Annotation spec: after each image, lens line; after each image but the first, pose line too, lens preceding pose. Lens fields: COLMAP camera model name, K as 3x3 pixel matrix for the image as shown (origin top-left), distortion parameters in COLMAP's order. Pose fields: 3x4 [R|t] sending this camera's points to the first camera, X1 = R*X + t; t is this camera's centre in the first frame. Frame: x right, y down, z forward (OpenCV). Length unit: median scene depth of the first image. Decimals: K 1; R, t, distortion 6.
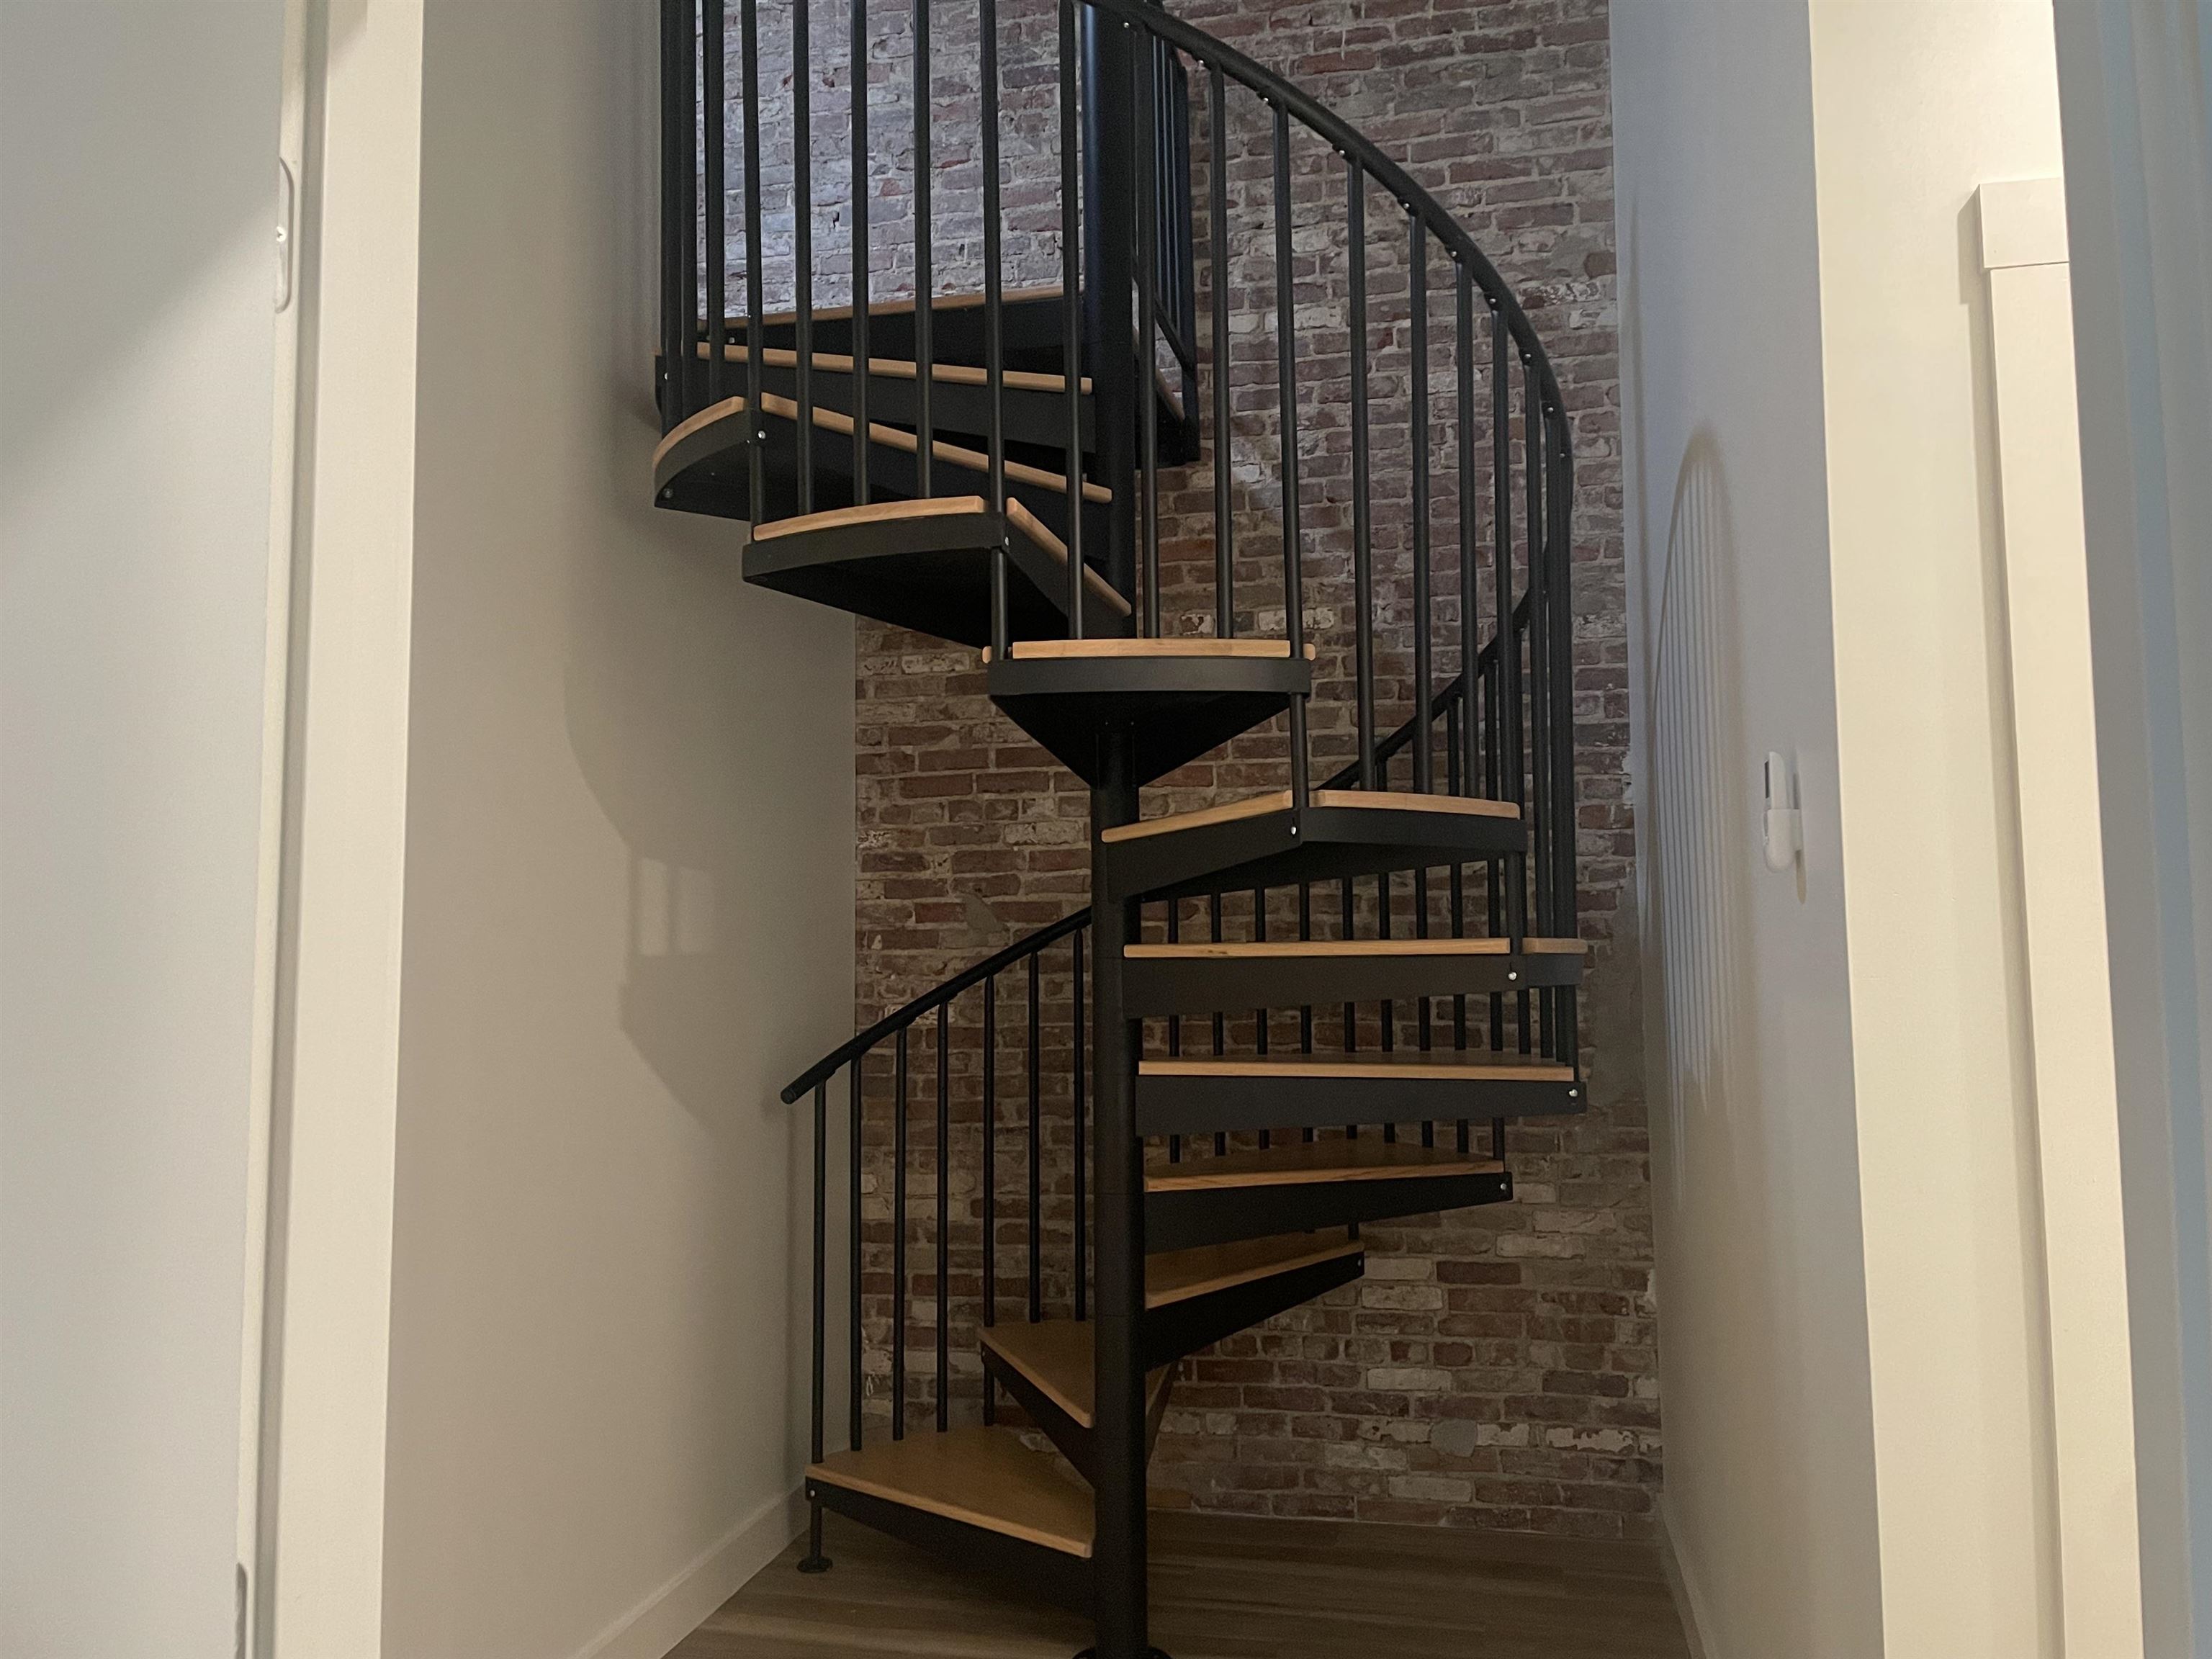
lens RADIAL K [[1673.8, 0, 1103.5], [0, 1673.8, 832.4], [0, 0, 1]] dist [0.039330, -0.078883]
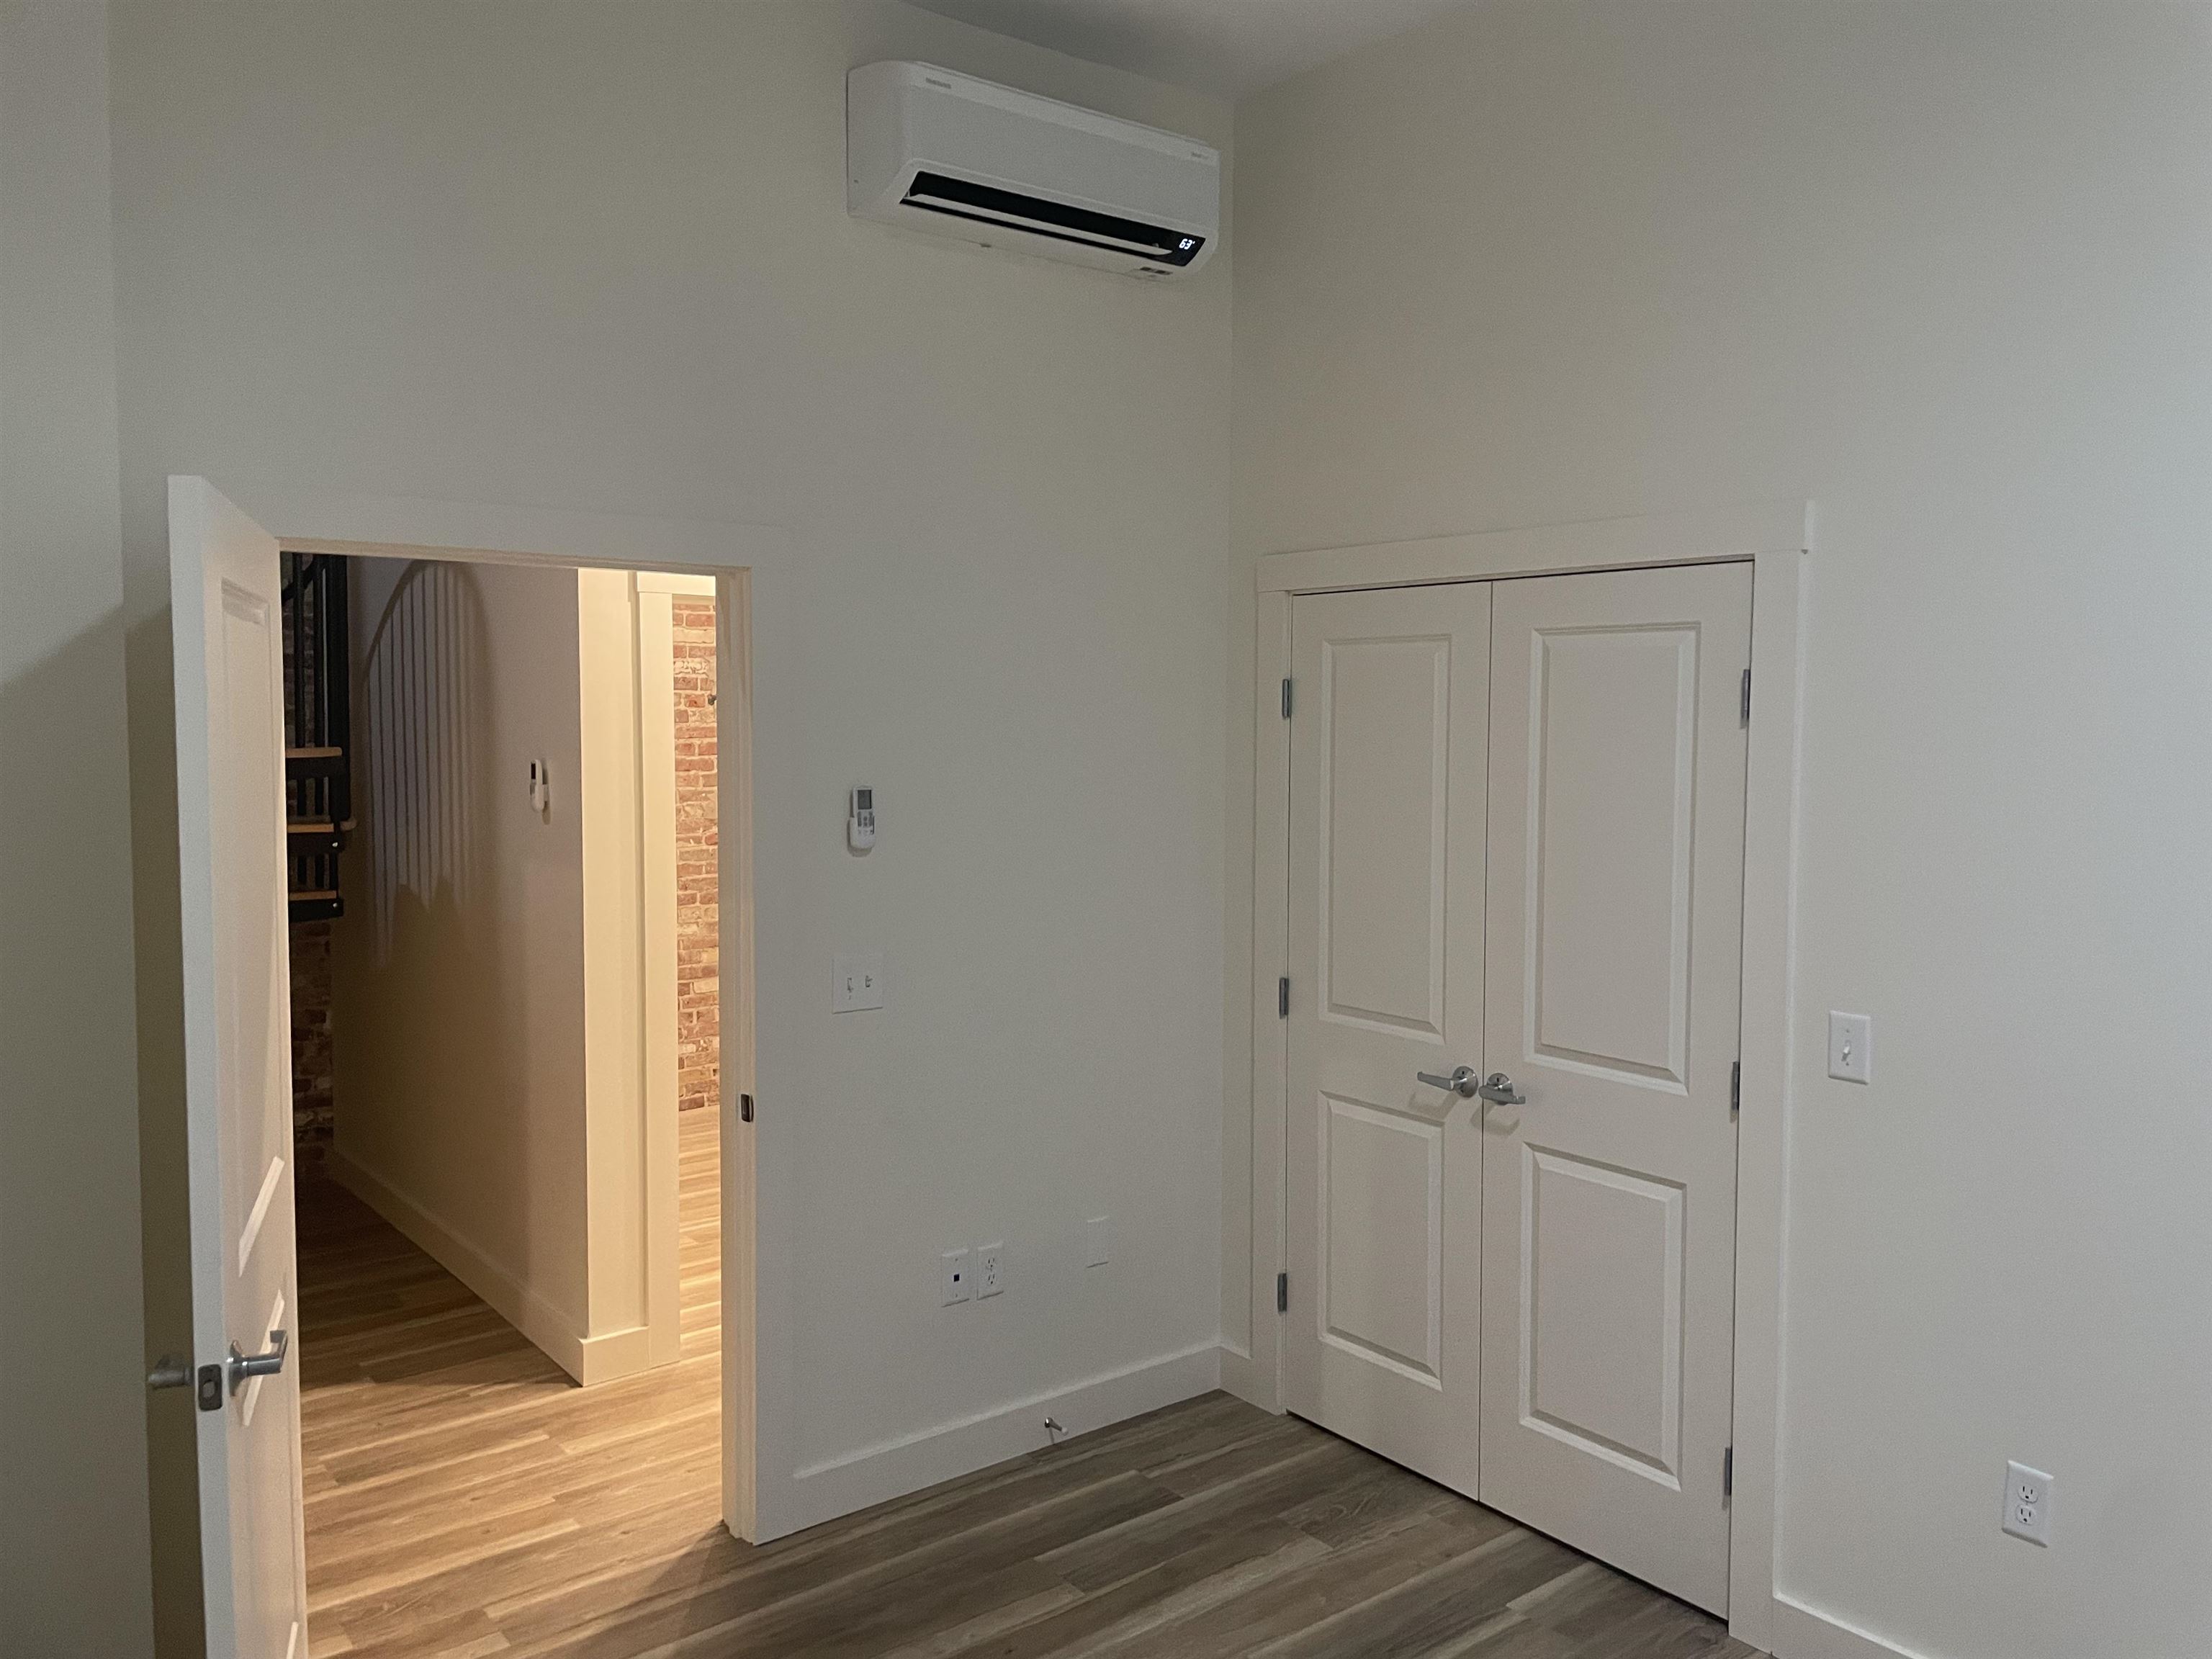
lens RADIAL K [[1673.8, 0, 1104.6], [0, 1673.8, 824.8], [0, 0, 1]] dist [0.039330, -0.078883]
pose [[0.607833, -0.039866, 0.793064, -0.480163], [-0.066577, 0.992664, 0.100927, -0.120724], [-0.791269, -0.114146, 0.600719, -0.510551]]
